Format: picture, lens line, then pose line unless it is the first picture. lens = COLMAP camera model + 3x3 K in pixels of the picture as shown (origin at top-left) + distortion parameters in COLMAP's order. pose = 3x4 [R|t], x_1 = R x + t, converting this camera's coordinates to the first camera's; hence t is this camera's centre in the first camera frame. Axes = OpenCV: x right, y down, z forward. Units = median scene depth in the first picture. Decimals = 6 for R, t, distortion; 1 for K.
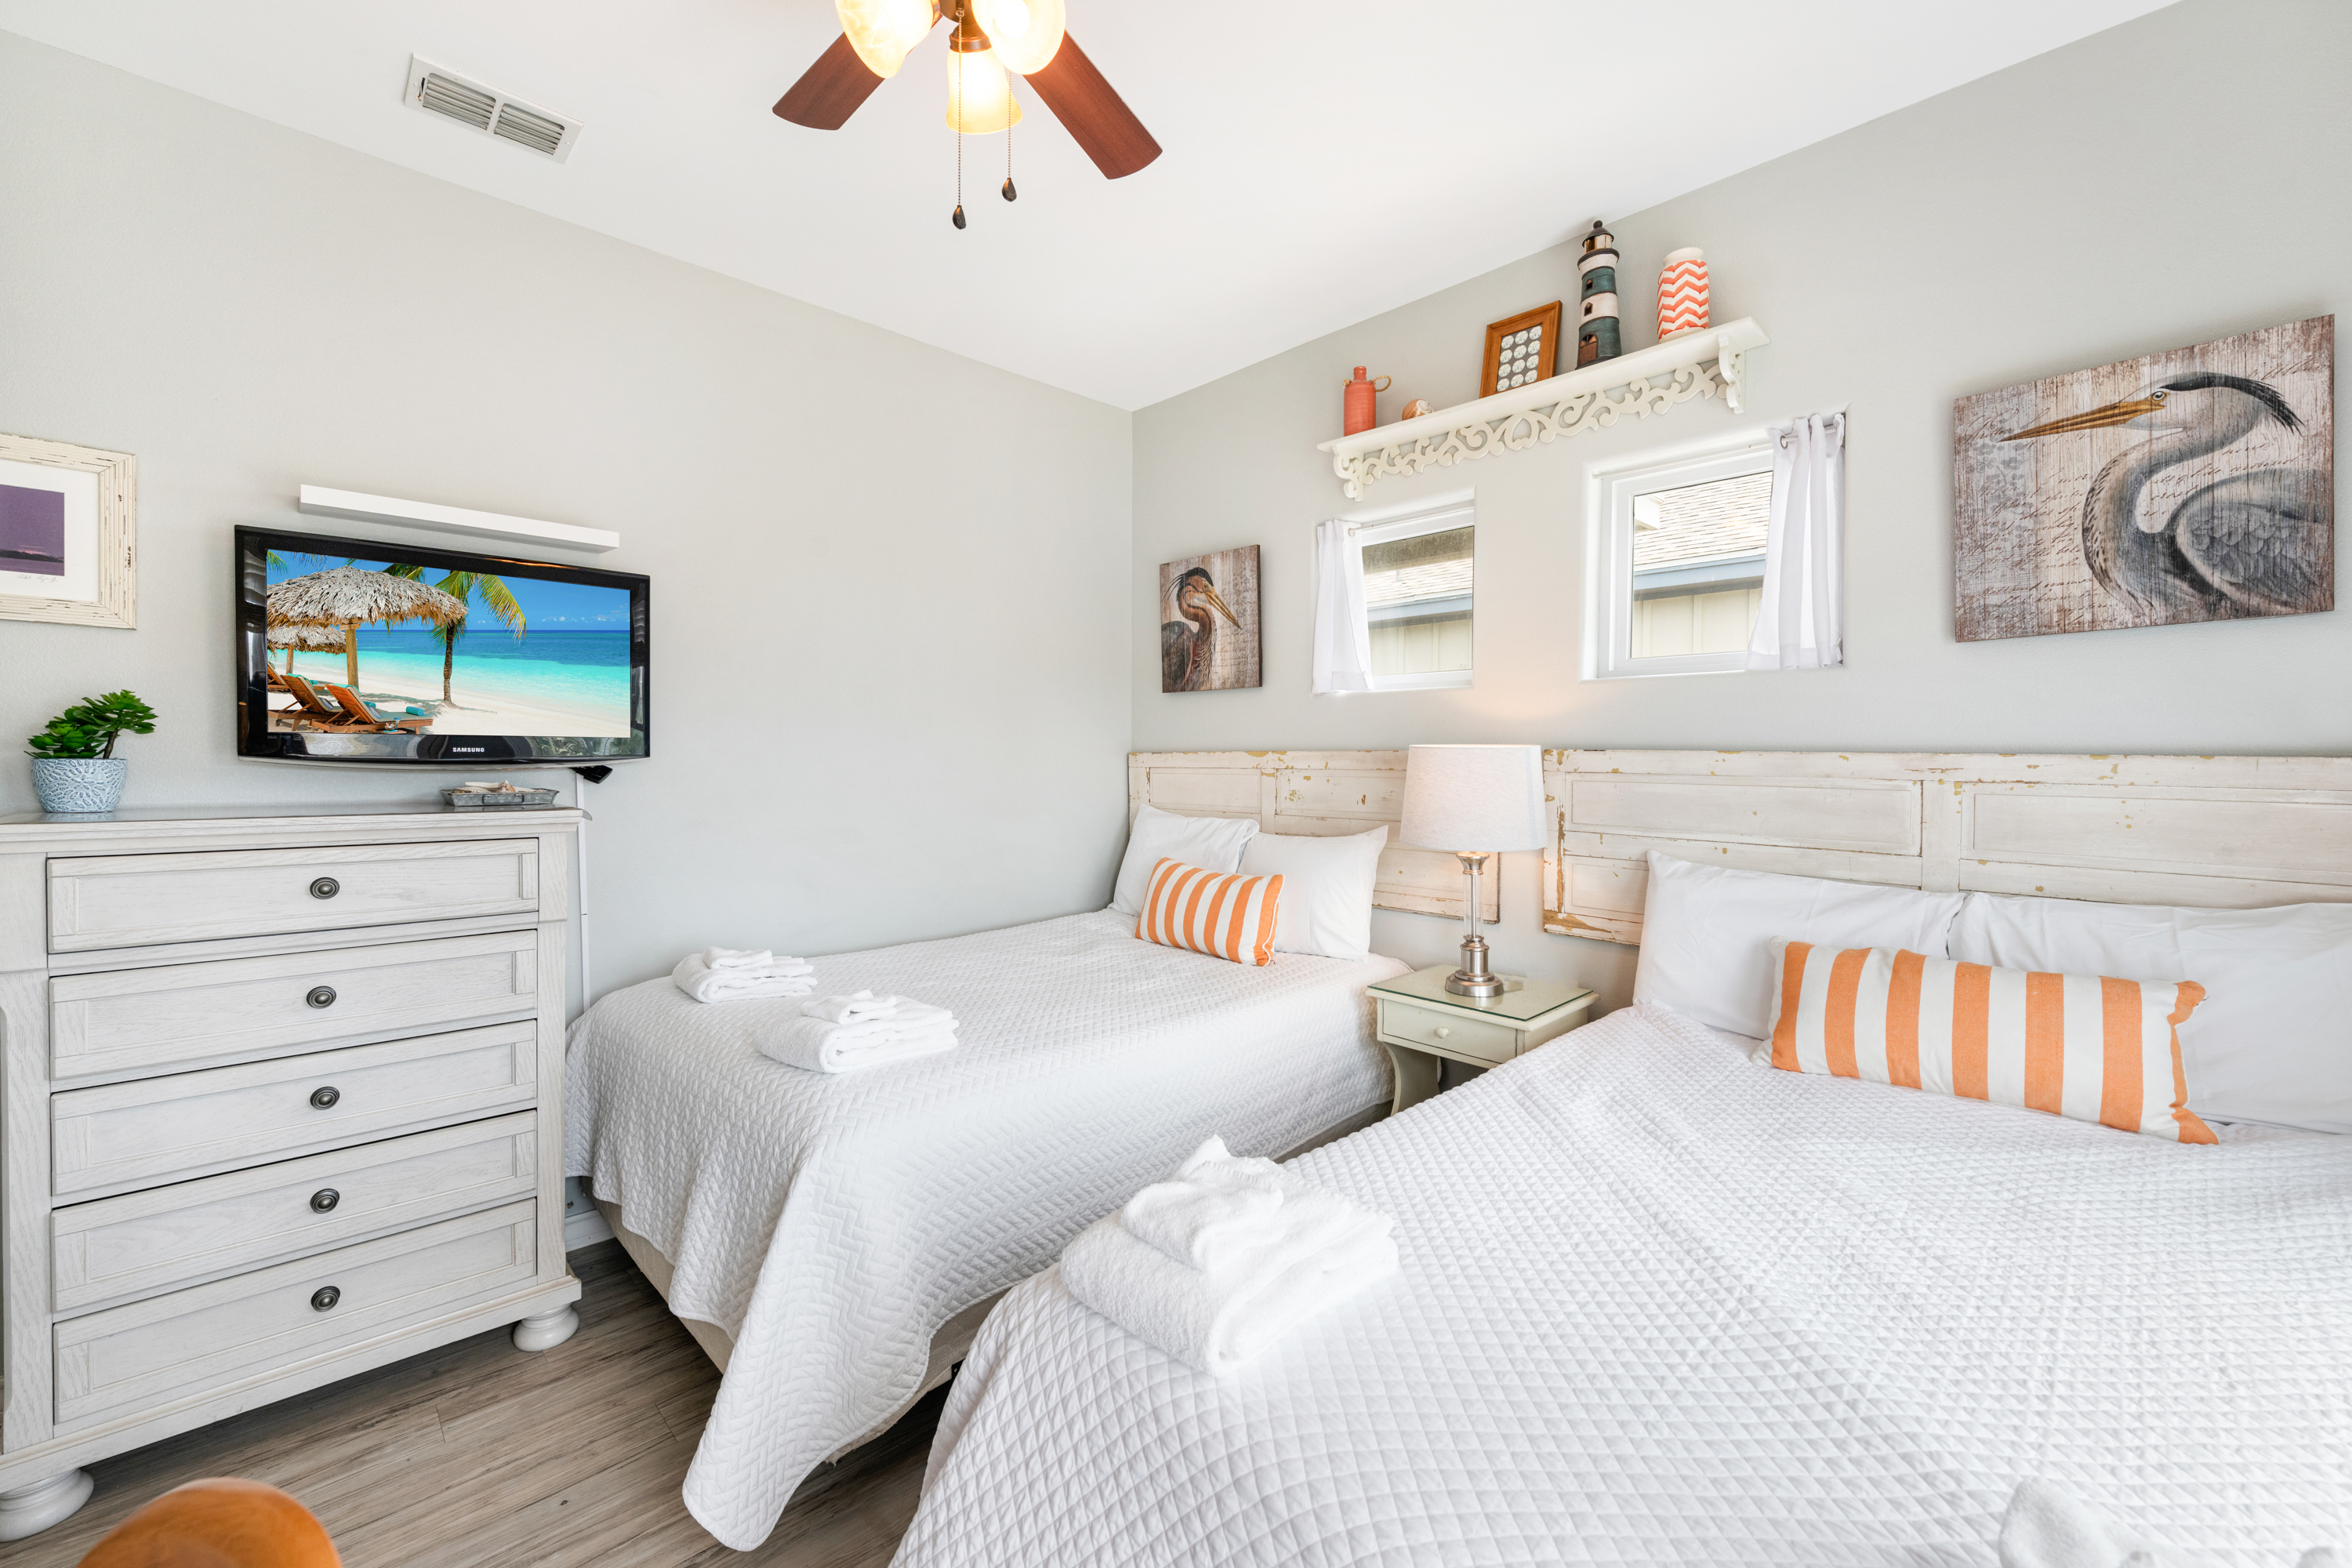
lens RADIAL K [[931.2, 0, 1173.6], [0, 931.2, 775.0], [0, 0, 1]] dist [-0.002128, -0.001293]
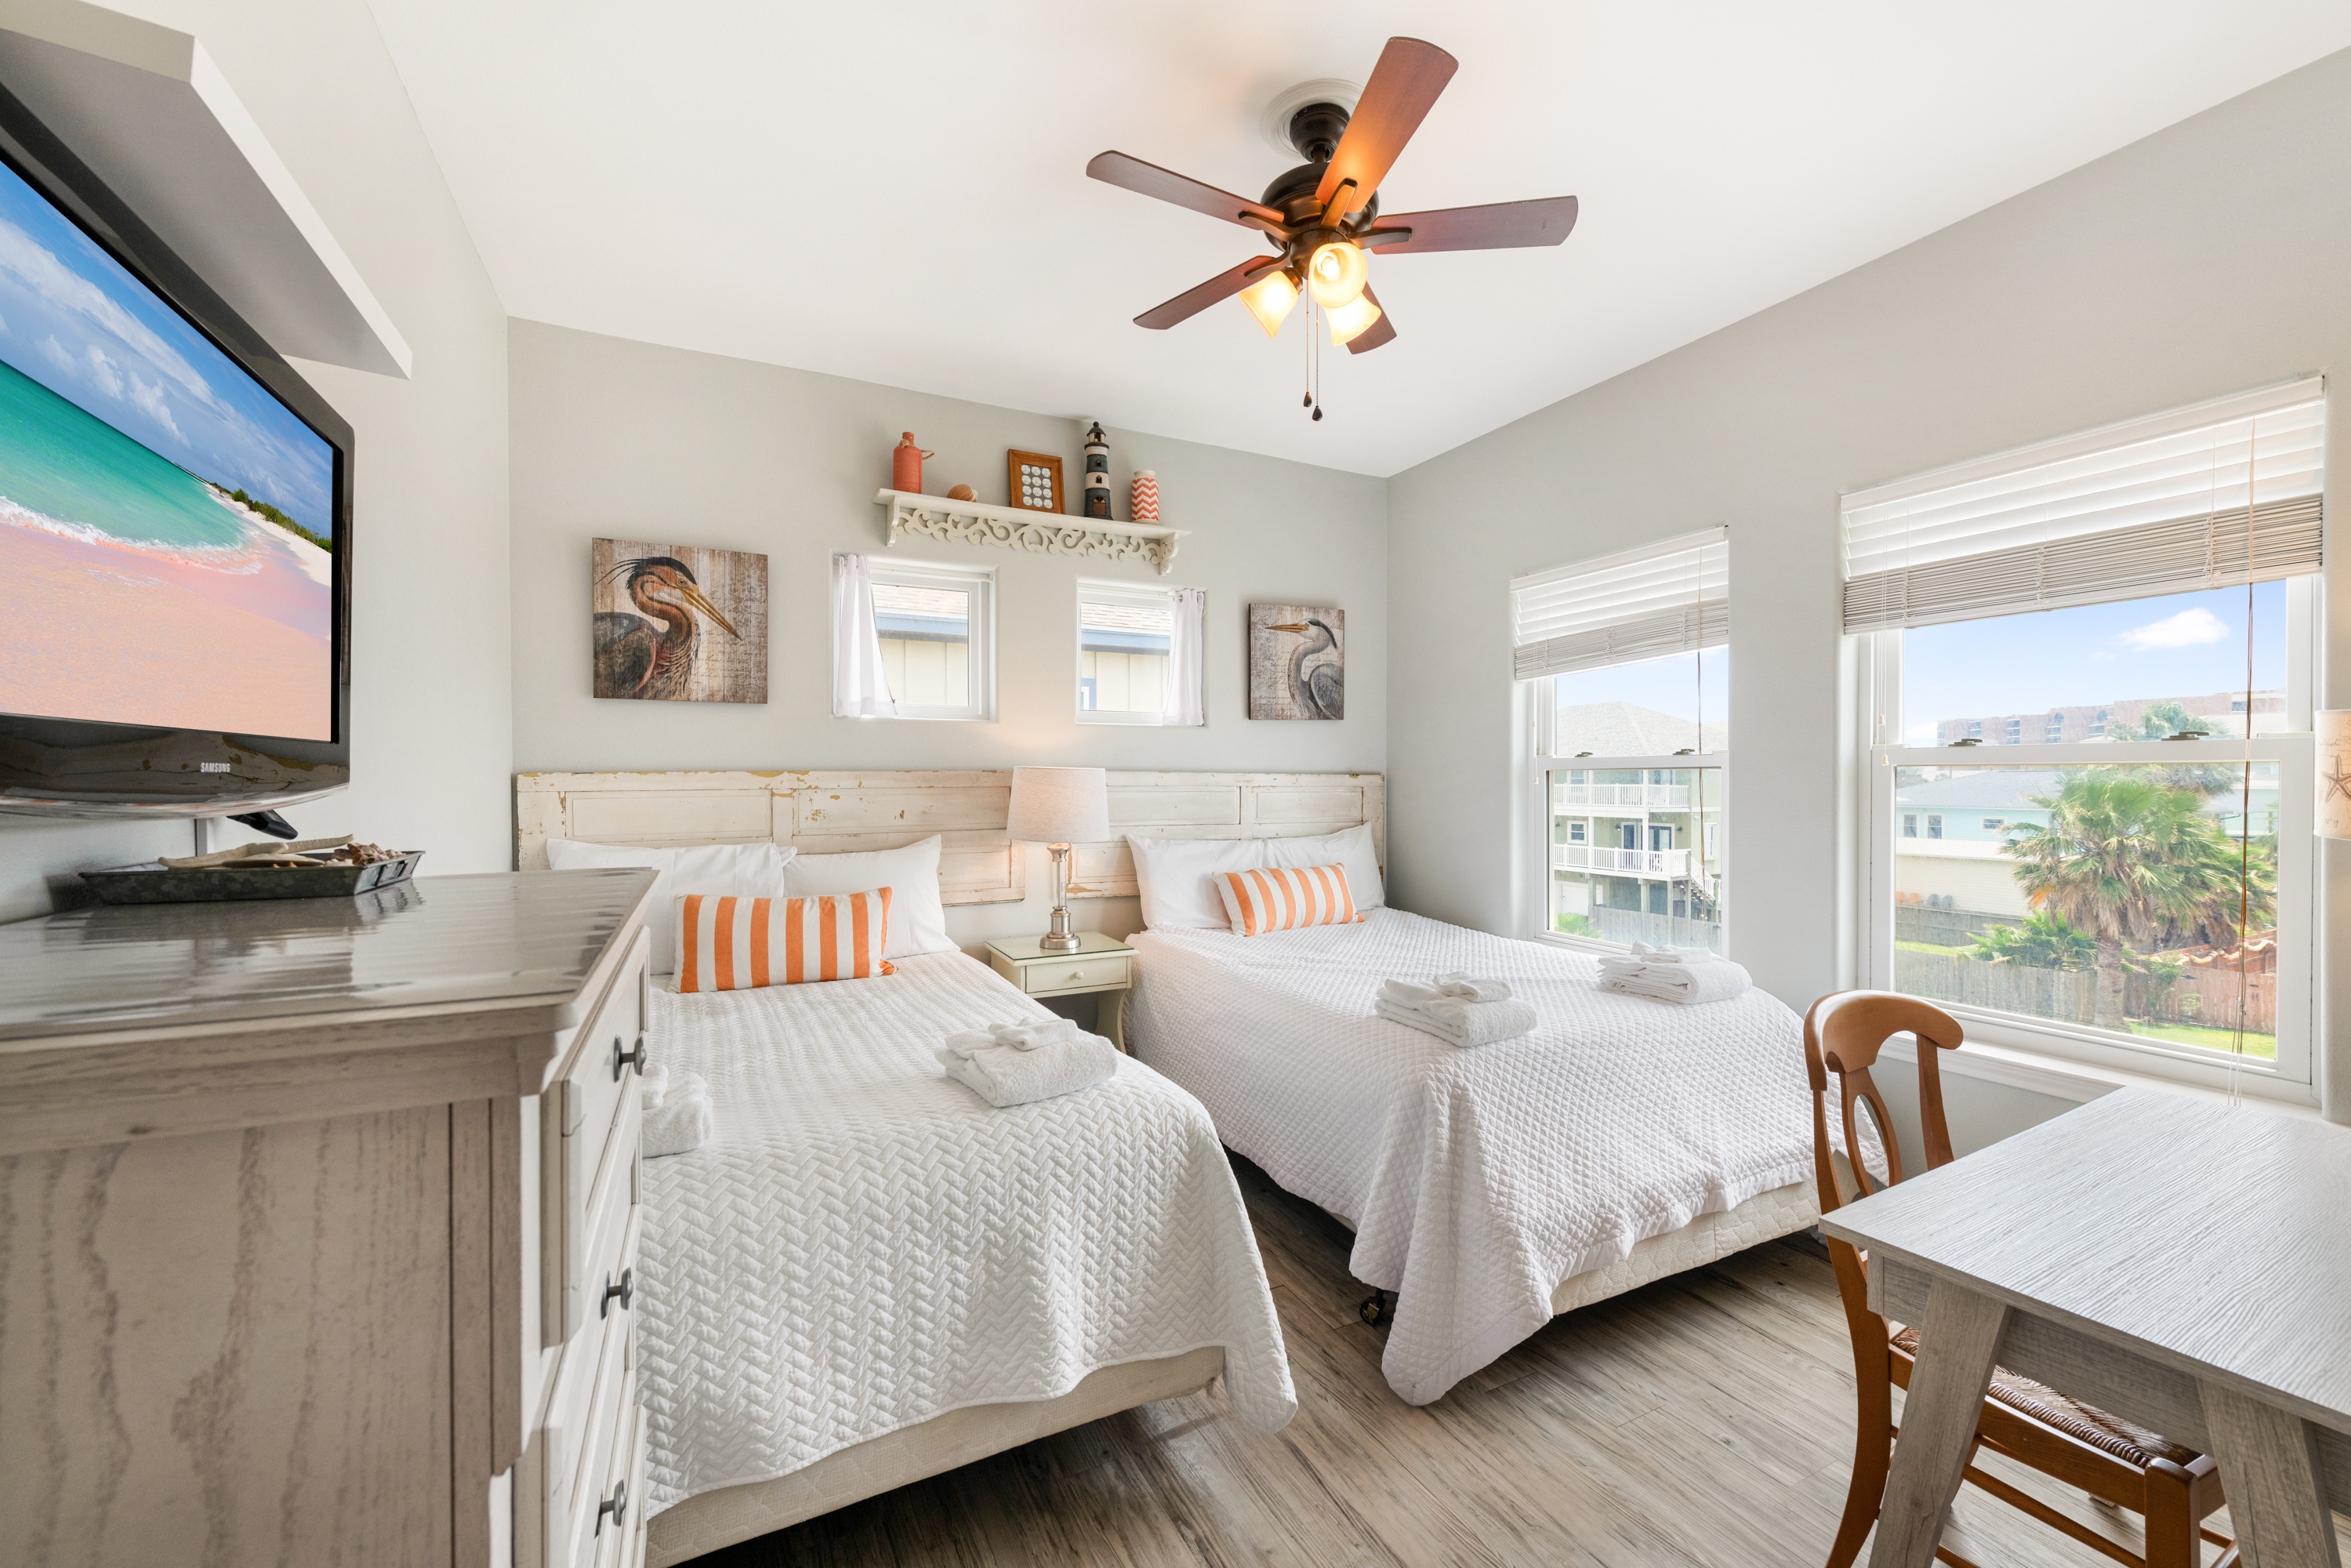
lens RADIAL K [[930.9, 0, 1184.3], [0, 930.9, 785.6], [0, 0, 1]] dist [-0.002128, -0.001293]
pose [[0.290109, -0.013143, 0.956903, -0.844158], [0.022735, 0.999718, 0.006838, -0.009204], [-0.956724, 0.019771, 0.290326, 0.380673]]
